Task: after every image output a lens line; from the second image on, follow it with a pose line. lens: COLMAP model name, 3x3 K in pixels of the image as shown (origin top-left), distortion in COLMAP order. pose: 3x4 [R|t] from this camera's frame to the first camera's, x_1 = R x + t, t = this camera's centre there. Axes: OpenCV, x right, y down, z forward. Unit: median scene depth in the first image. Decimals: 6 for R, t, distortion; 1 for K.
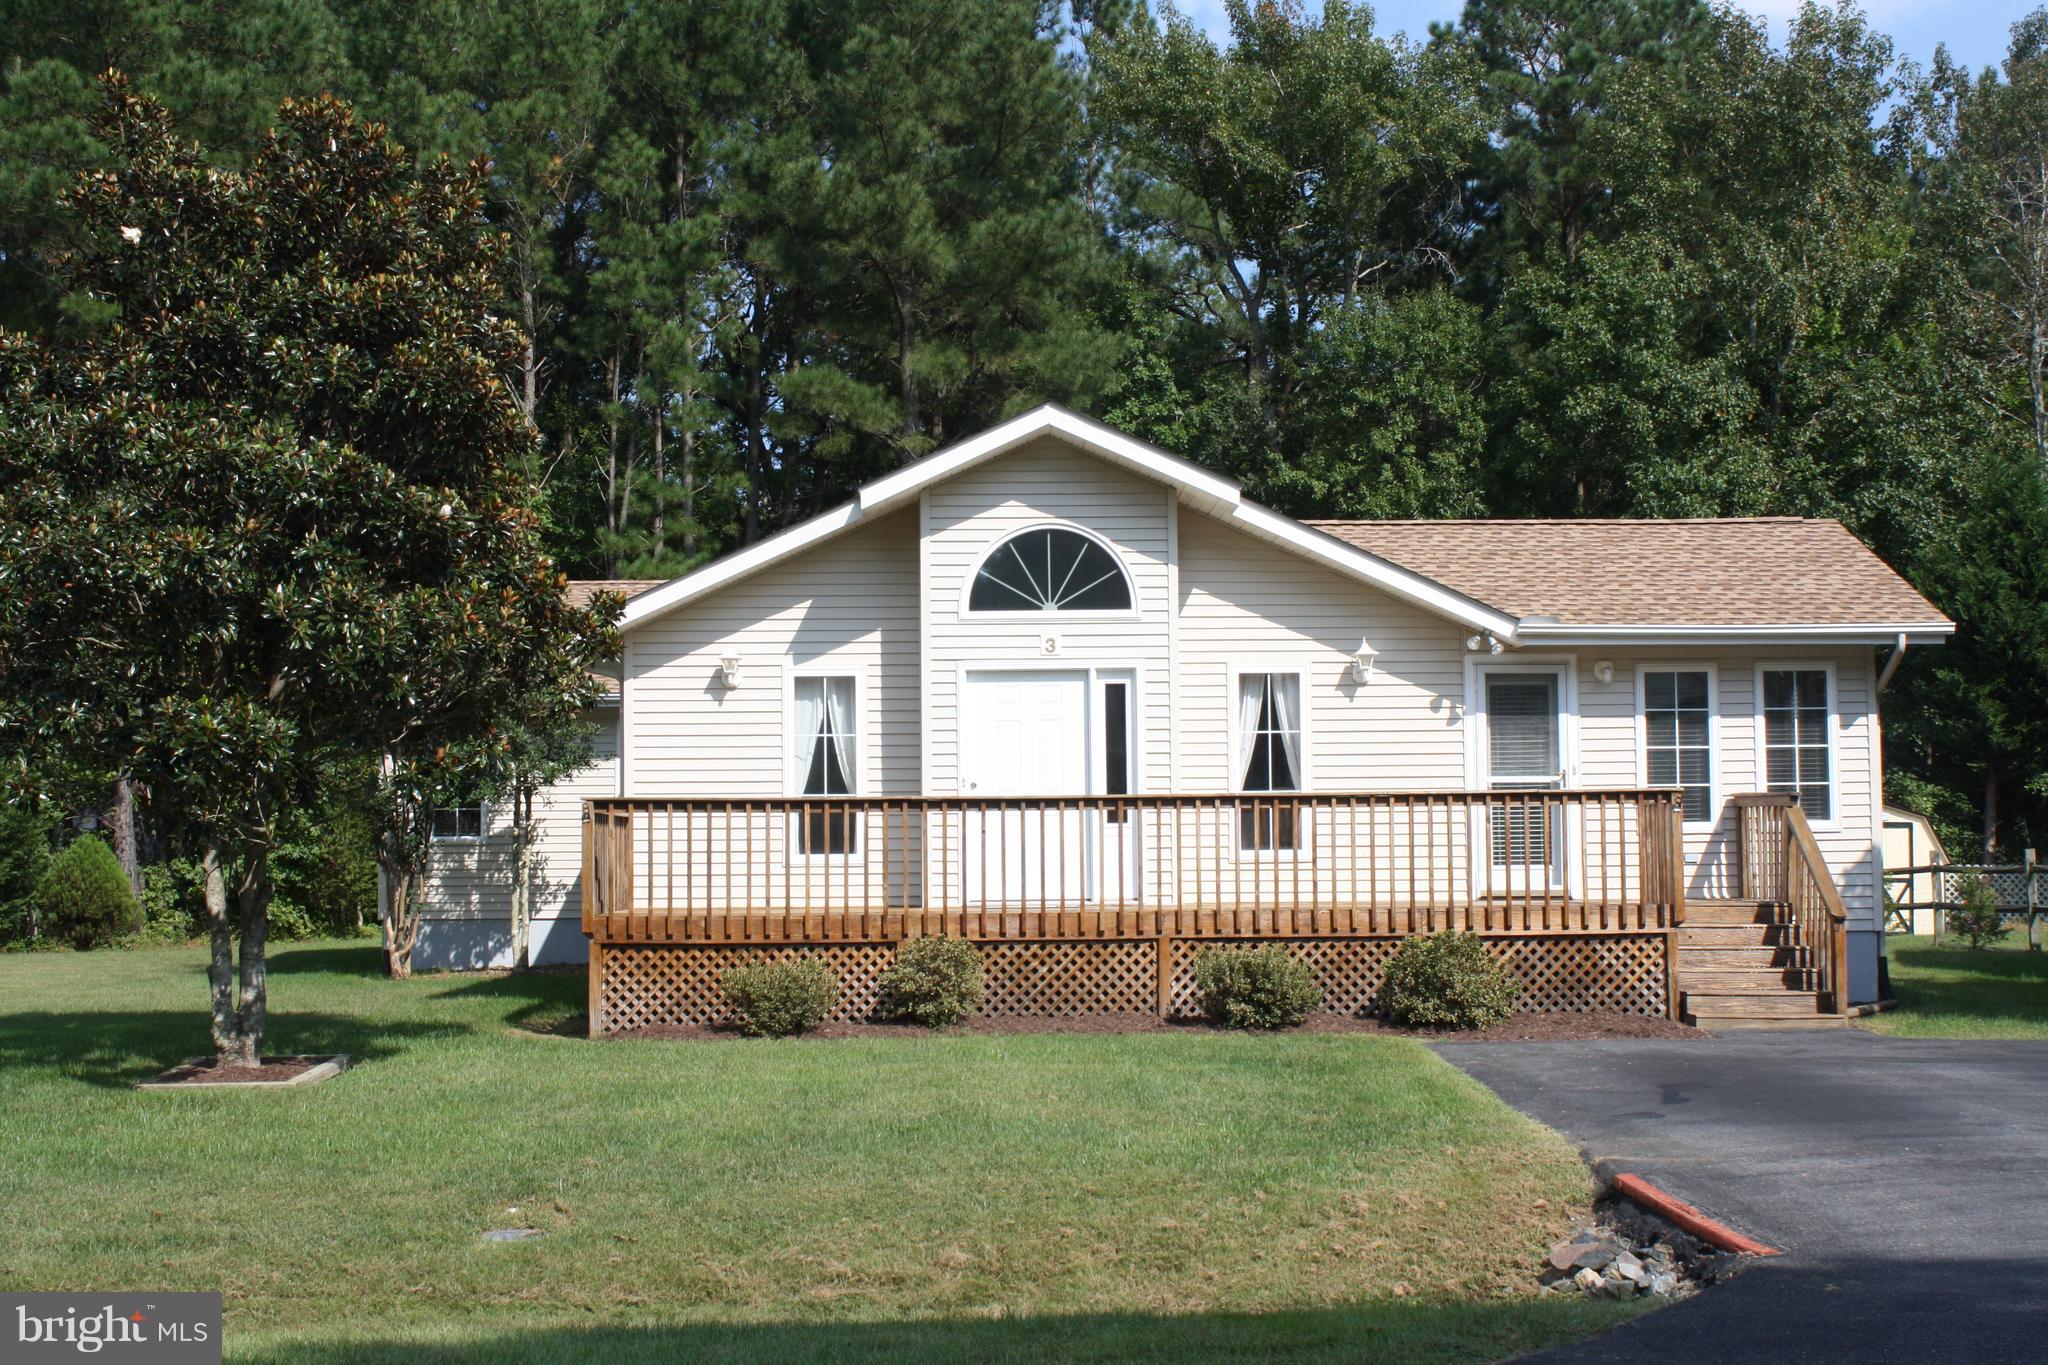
lens RADIAL K [[2701.1, 0, 1027.9], [0, 2701.1, 672.7], [0, 0, 1]] dist [-0.072974, 0.073536]
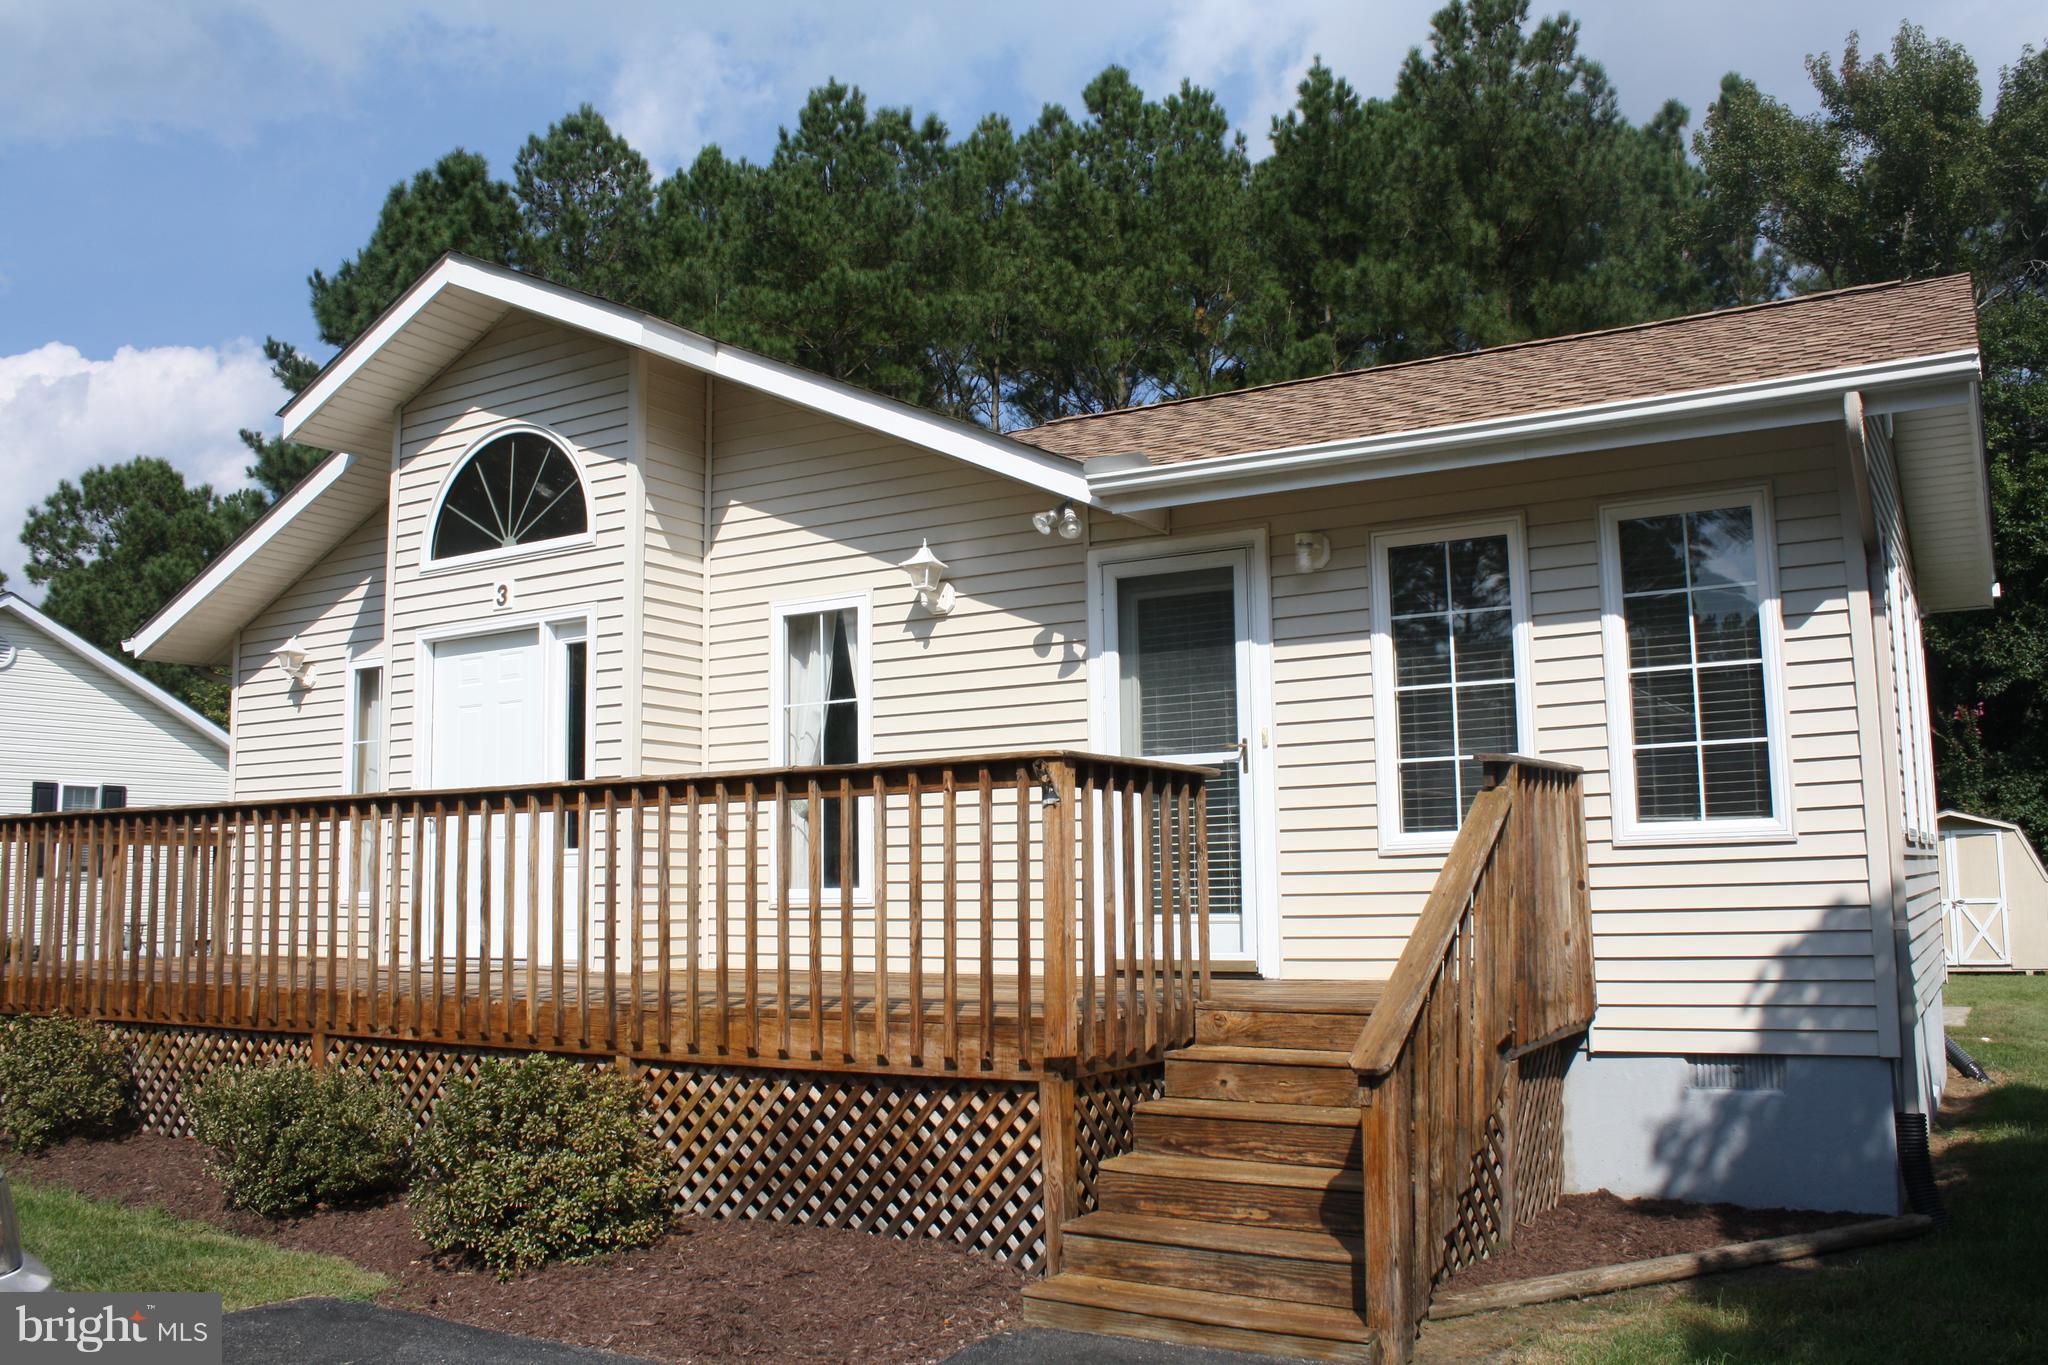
lens RADIAL K [[1713.8, 0, 1032.0], [0, 1713.8, 675.1], [0, 0, 1]] dist [-0.168177, 0.142117]
pose [[0.841416, -0.070224, -0.535806, 0.356676], [0.042349, 0.997040, -0.064172, 0.044373], [0.538726, 0.031305, 0.841899, 0.699938]]
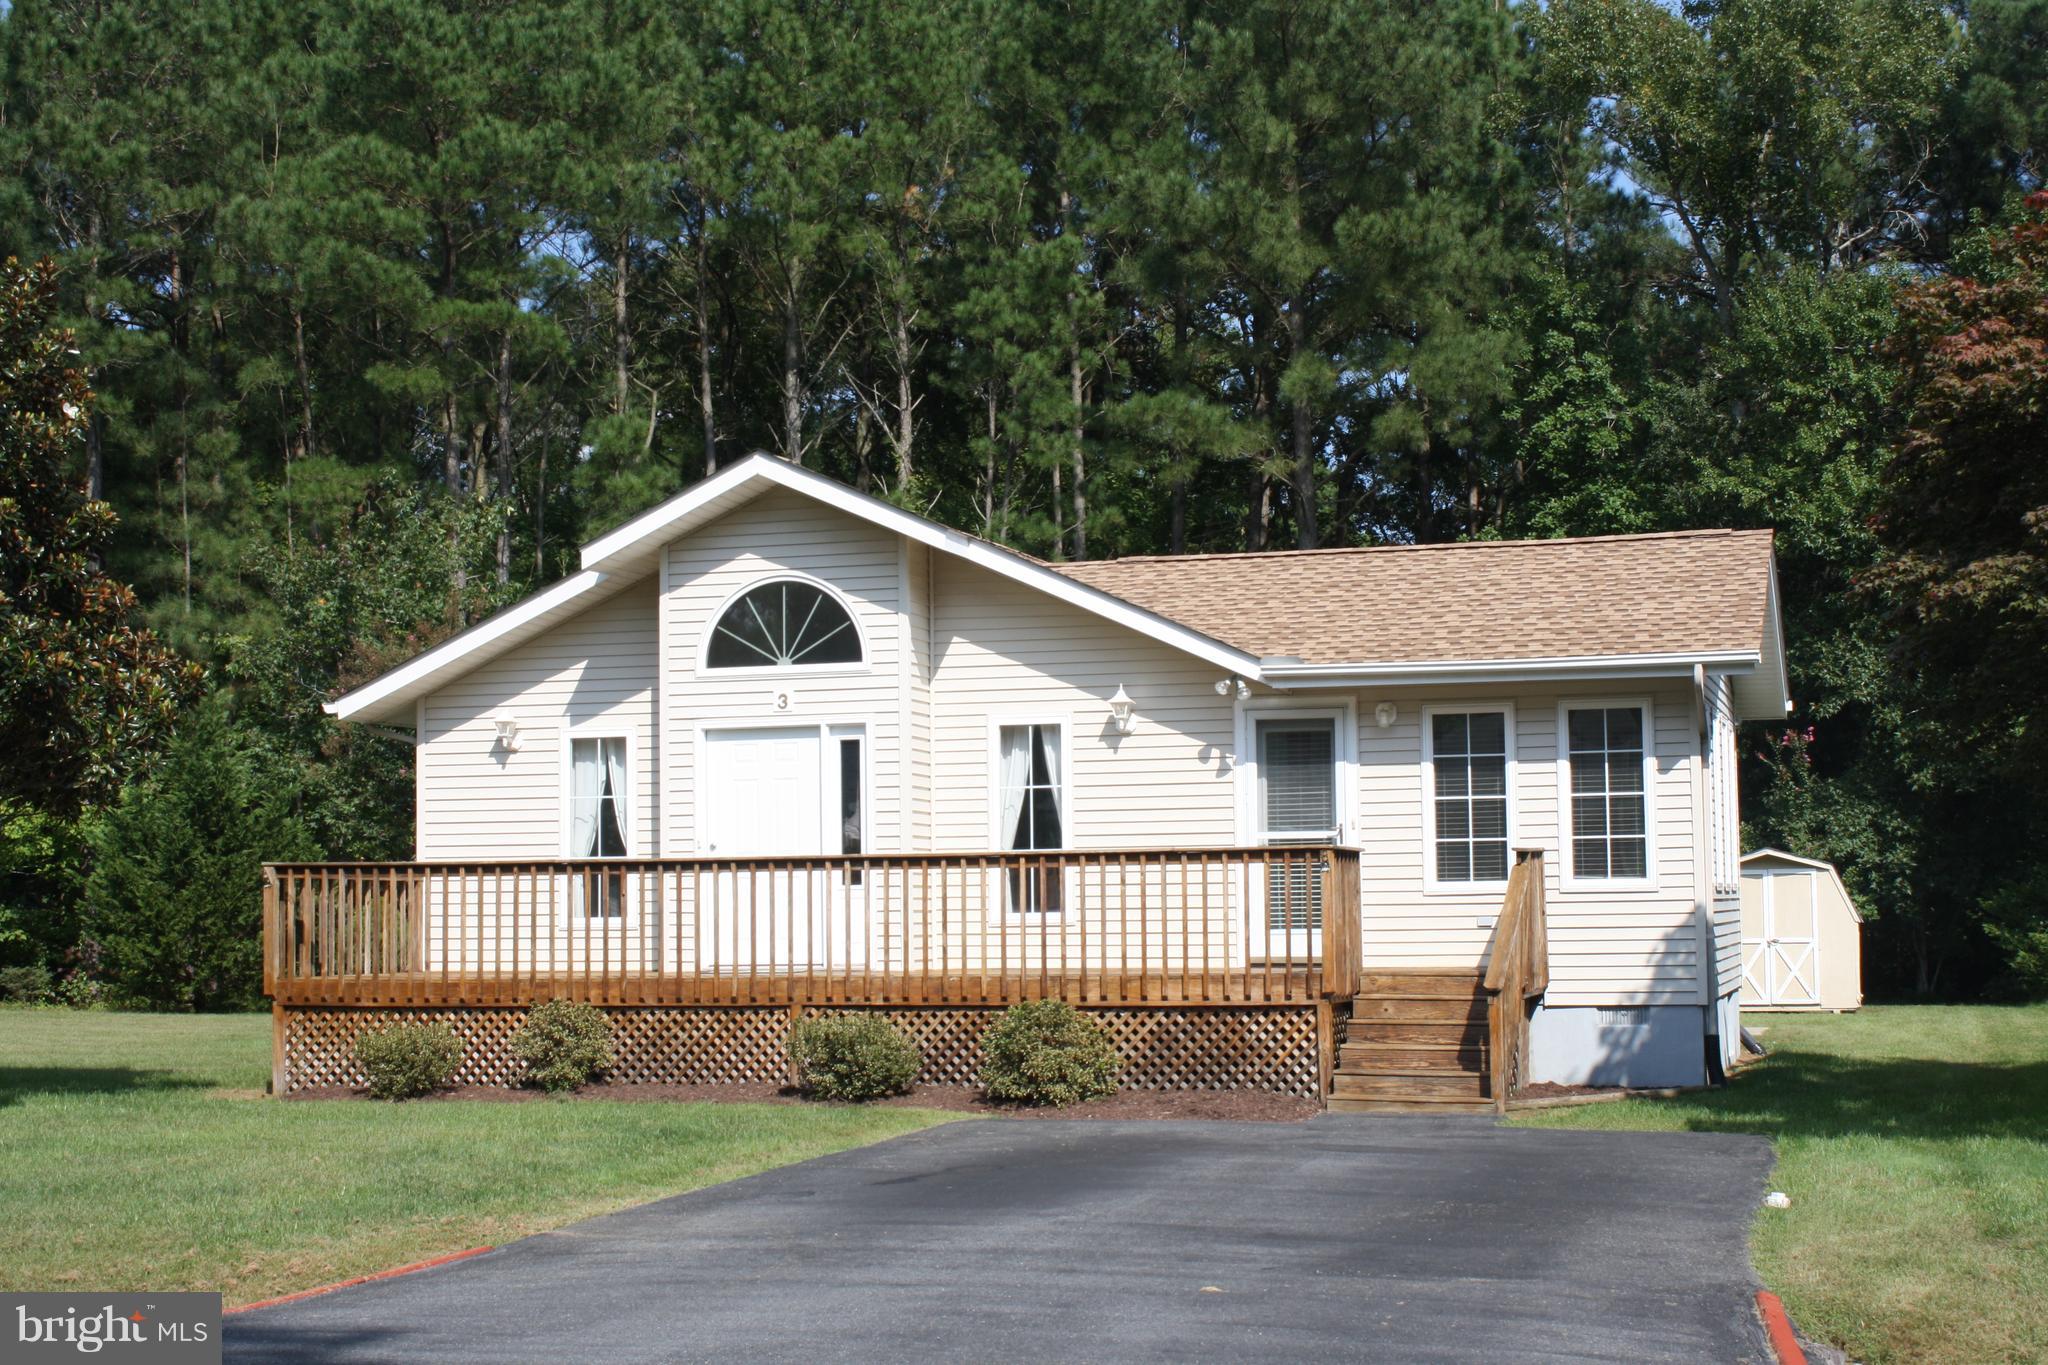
lens RADIAL K [[2980.3, 0, 1014.5], [0, 2980.3, 687.8], [0, 0, 1]] dist [-0.034342, 0.006677]
pose [[0.947790, -0.025432, -0.317880, 0.424156], [0.023128, 0.999672, -0.011021, -0.001336], [0.318056, 0.003093, 0.948067, 0.012995]]
